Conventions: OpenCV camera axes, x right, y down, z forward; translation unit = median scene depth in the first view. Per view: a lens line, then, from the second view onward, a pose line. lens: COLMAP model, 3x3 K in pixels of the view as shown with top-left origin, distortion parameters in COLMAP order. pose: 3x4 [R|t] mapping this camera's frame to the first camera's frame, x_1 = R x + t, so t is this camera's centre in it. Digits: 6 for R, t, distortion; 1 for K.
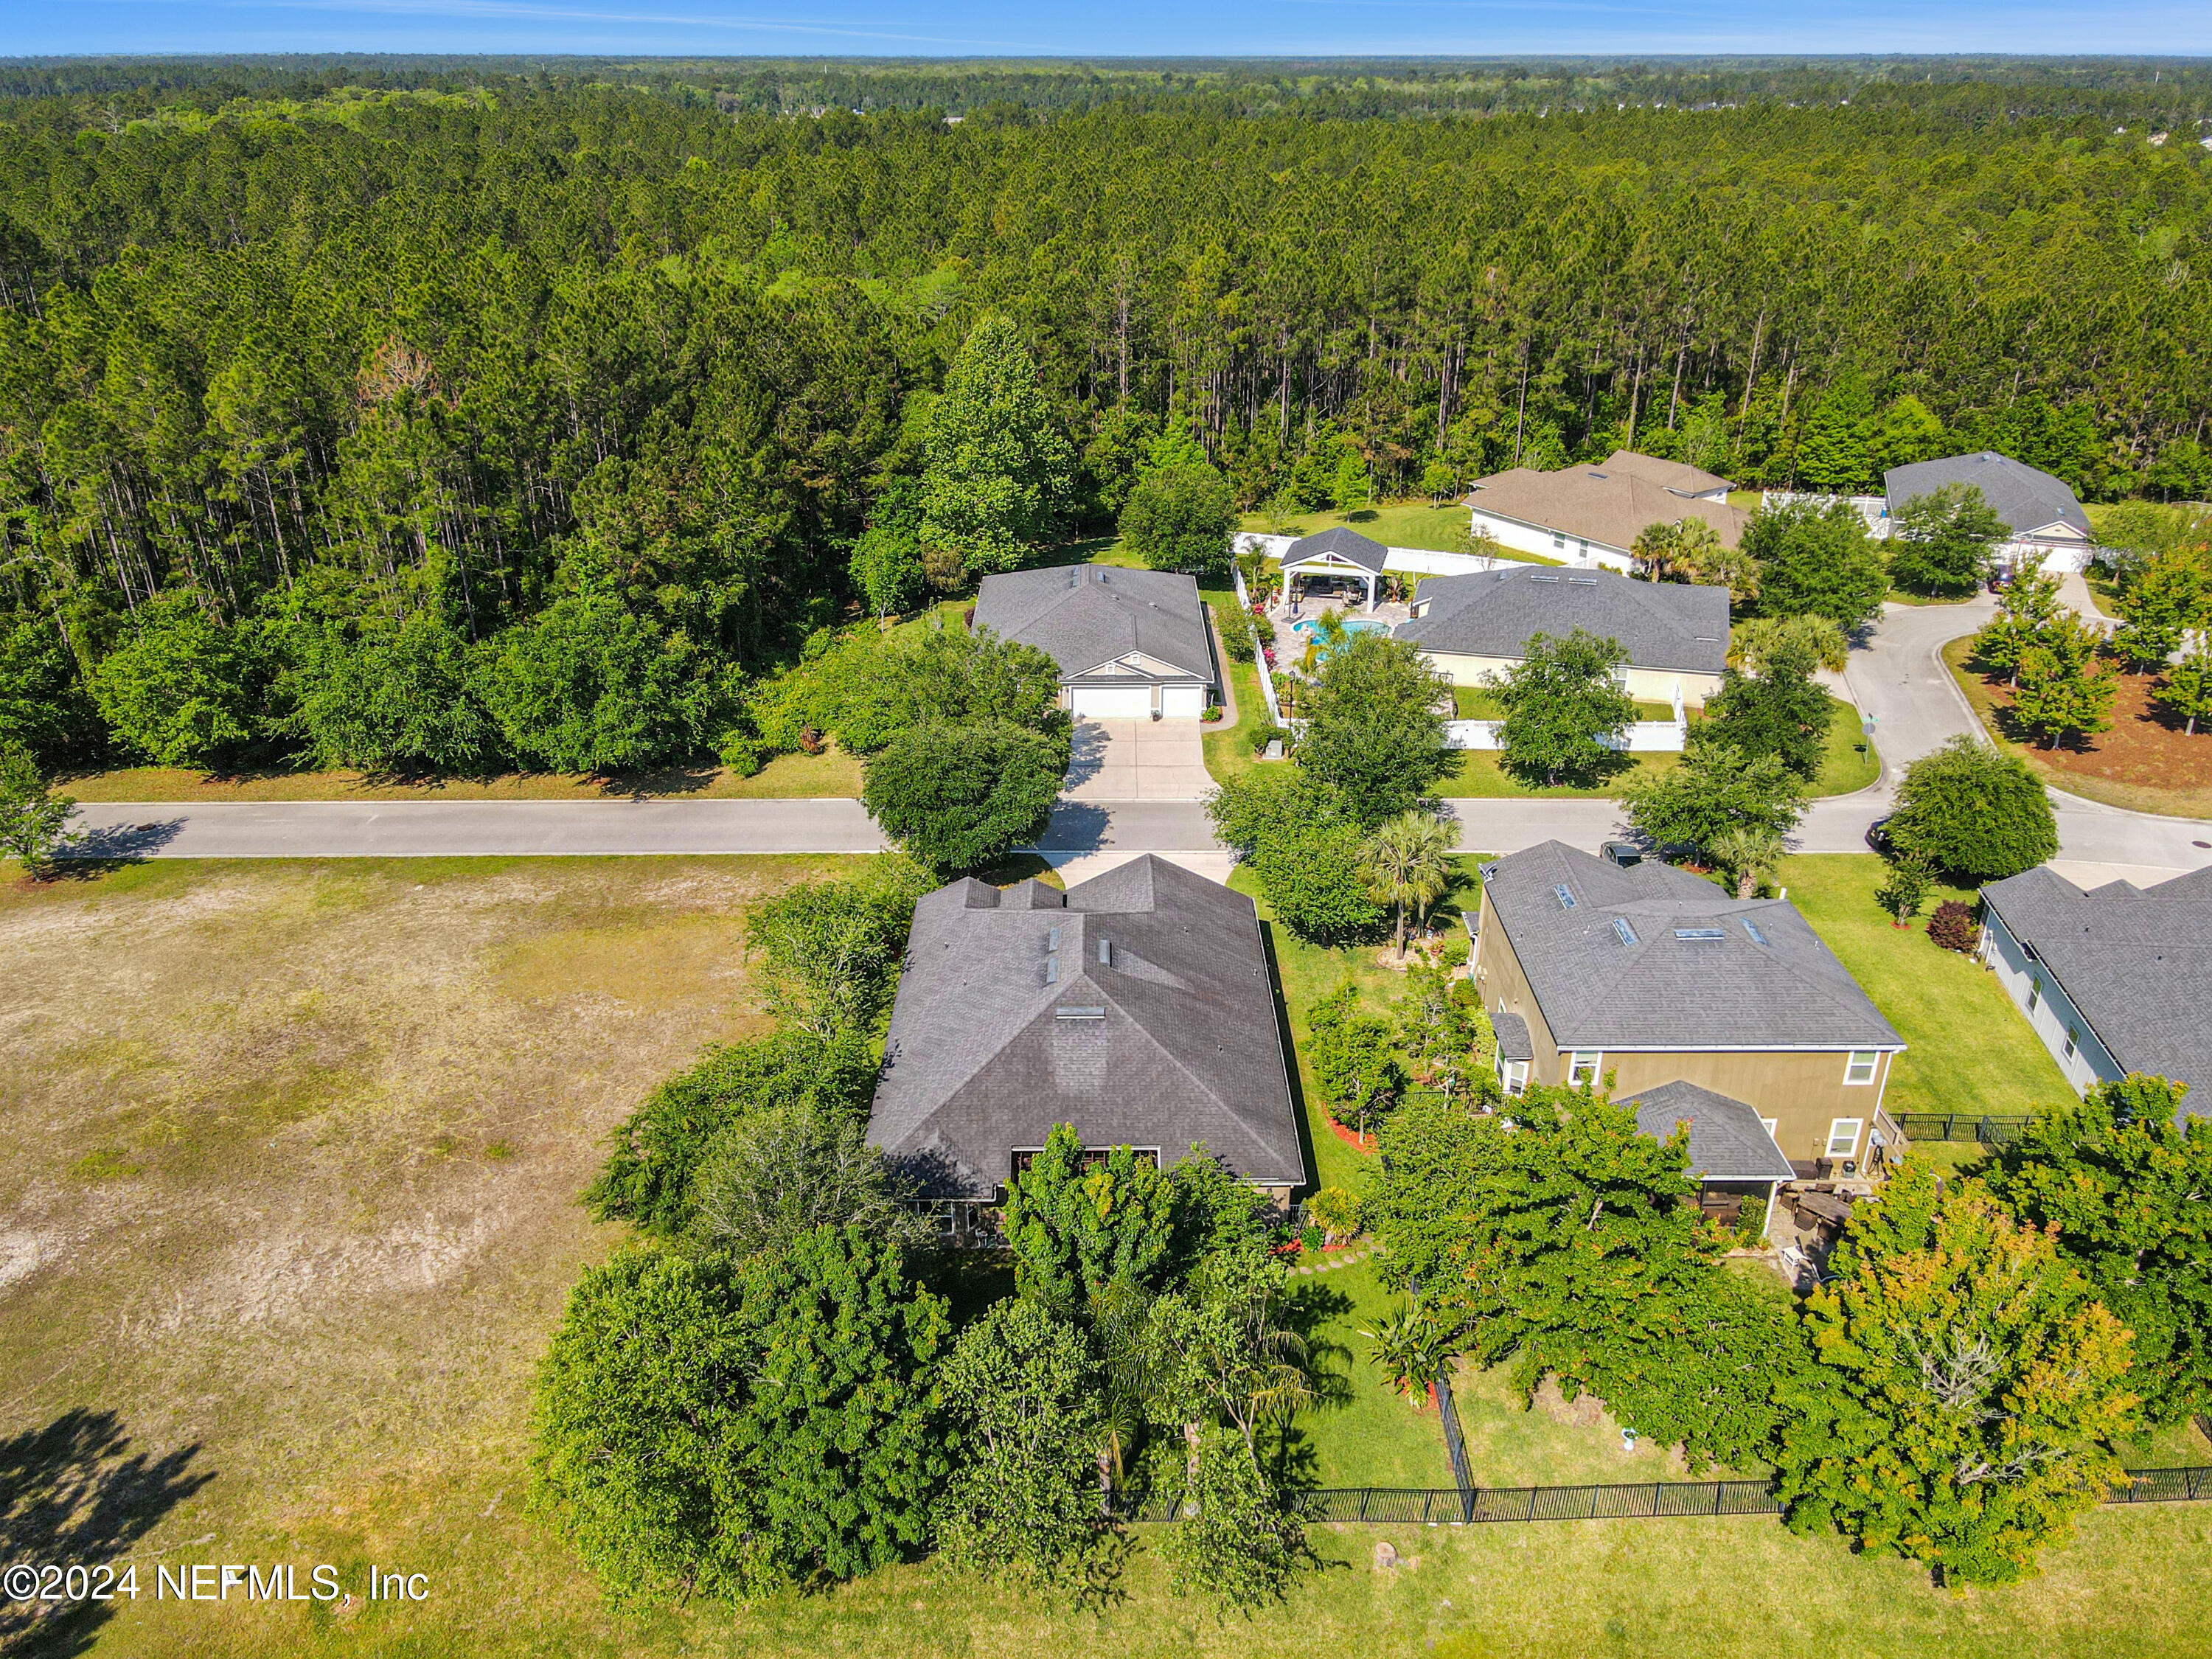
lens RADIAL K [[1654.2, 0, 1106.0], [0, 1654.2, 829.5], [0, 0, 1]] dist [0.010804, 0.016787]
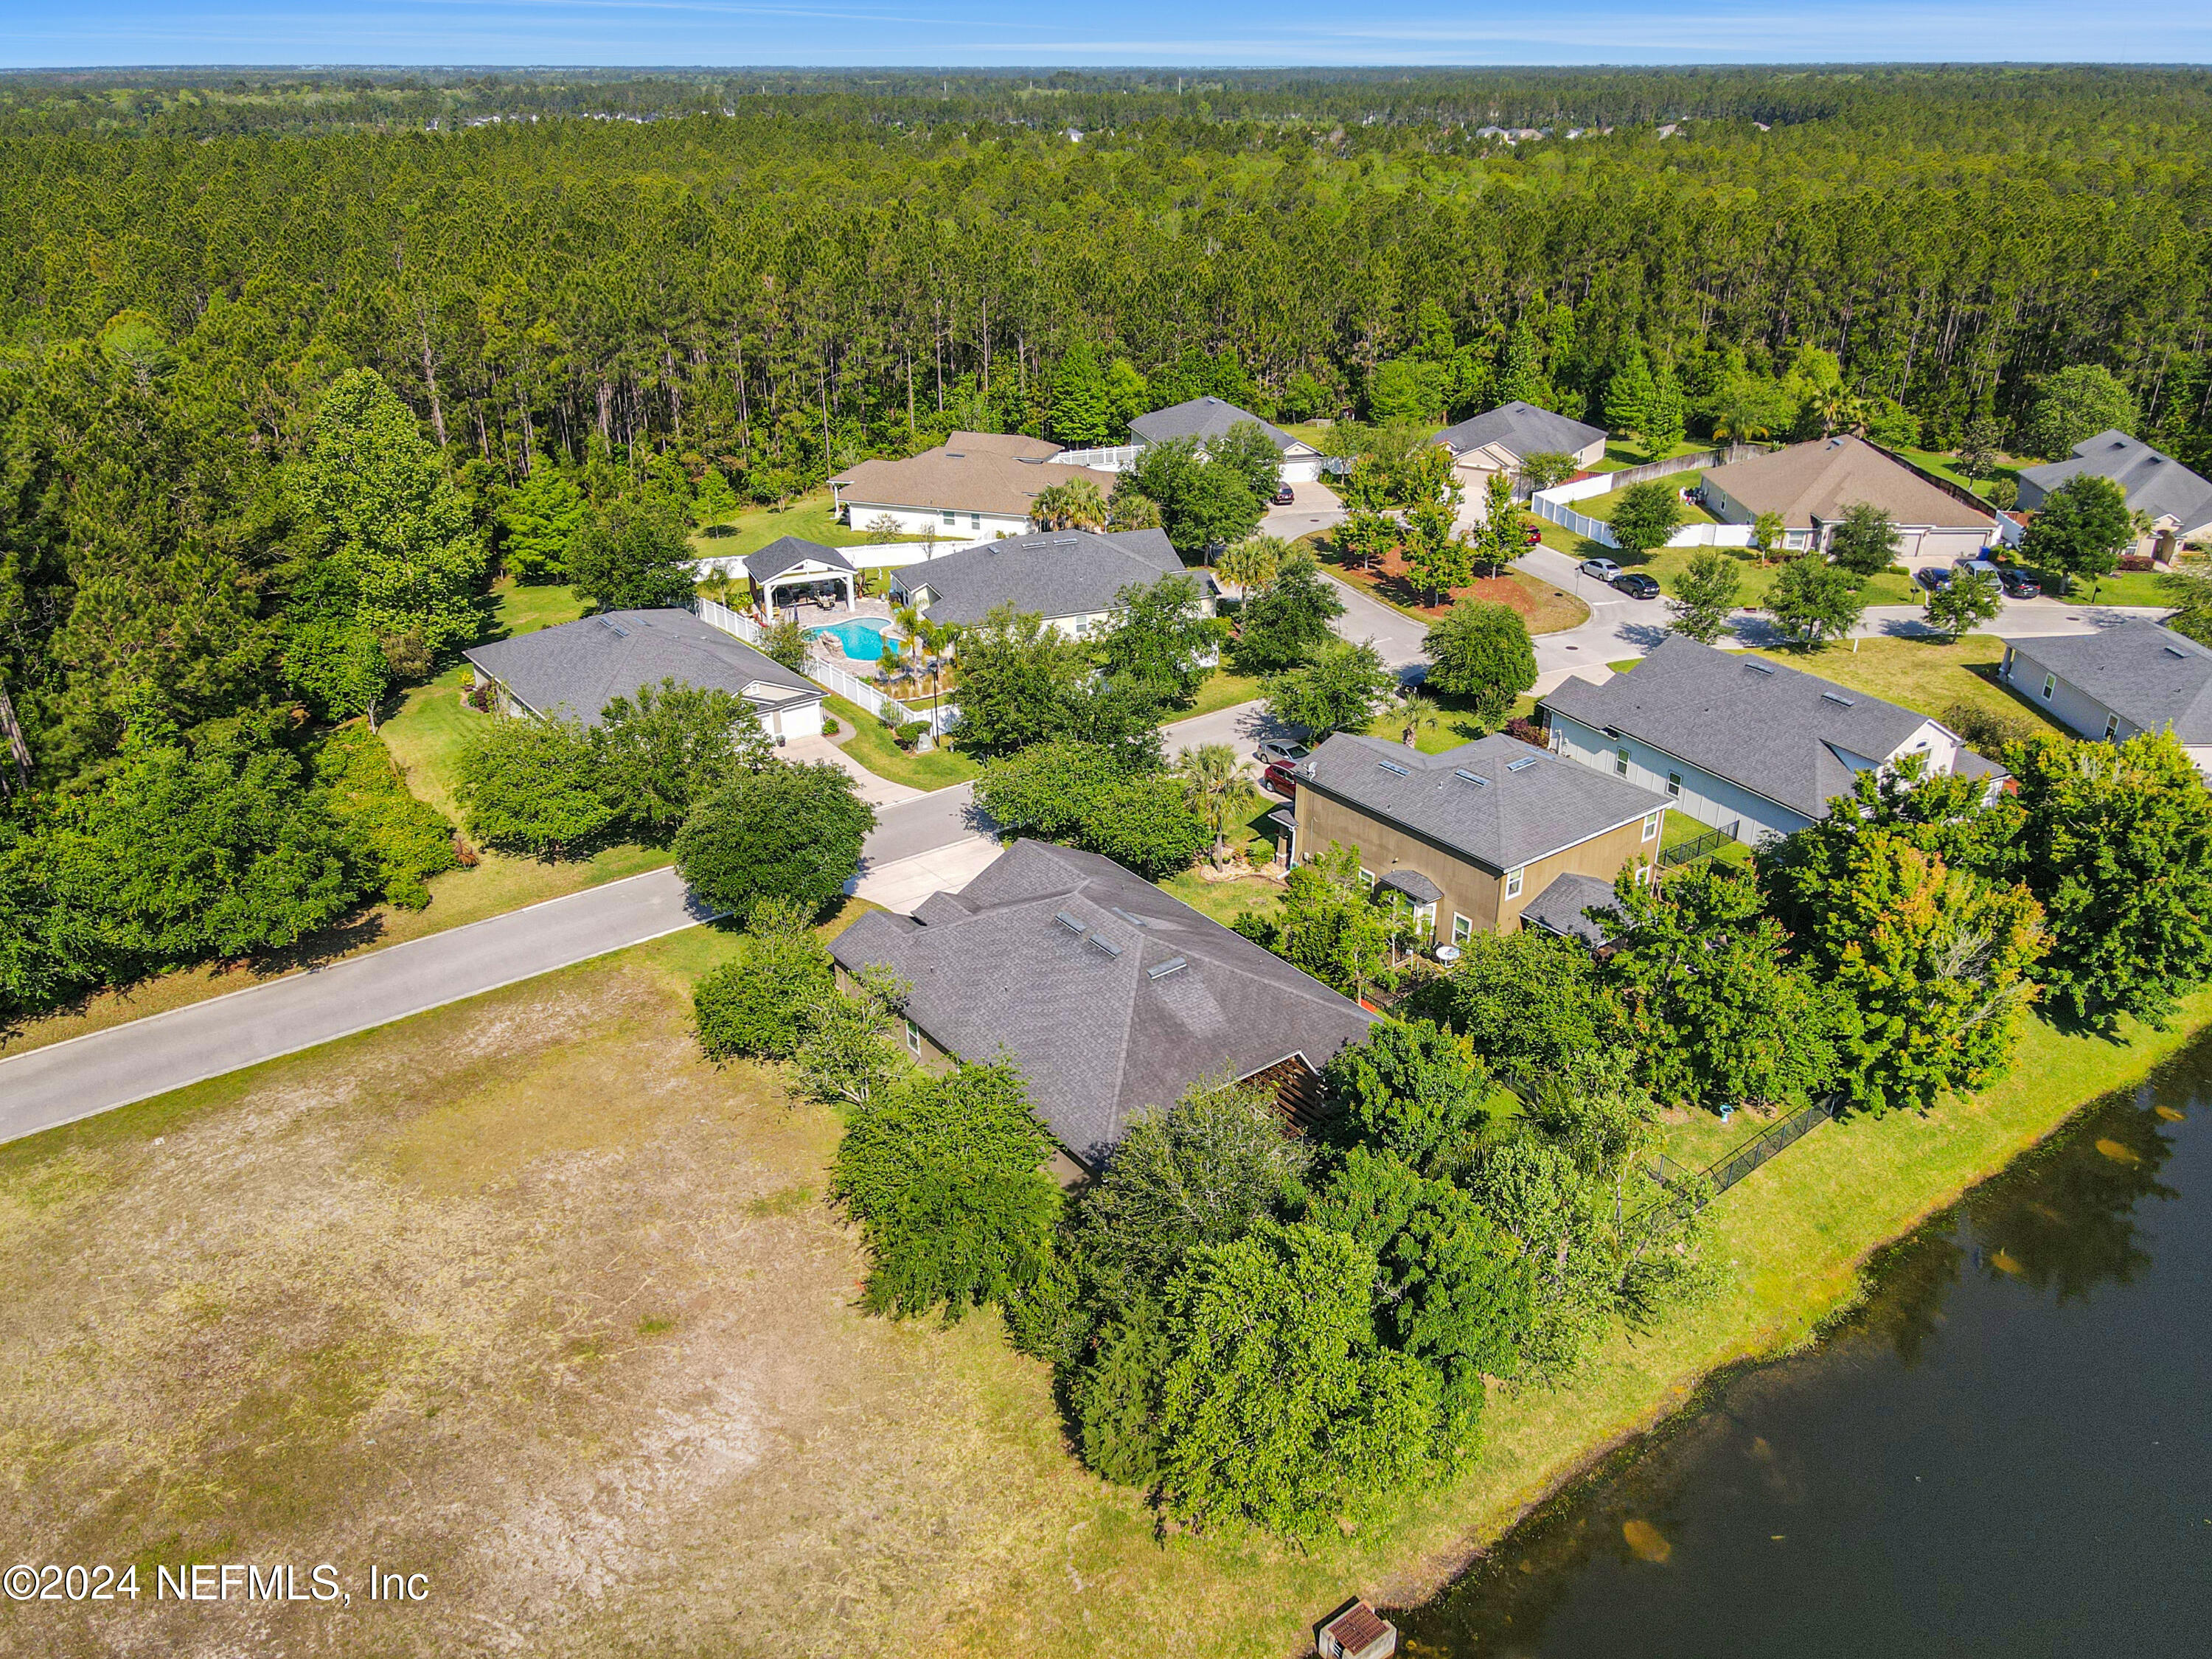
lens RADIAL K [[1654.2, 0, 1106.0], [0, 1654.2, 829.5], [0, 0, 1]] dist [0.010804, 0.016787]
pose [[0.798005, -0.257429, 0.544903, -0.361109], [0.260026, 0.962759, 0.074032, -0.039335], [-0.543668, 0.082611, 0.835225, 0.066769]]
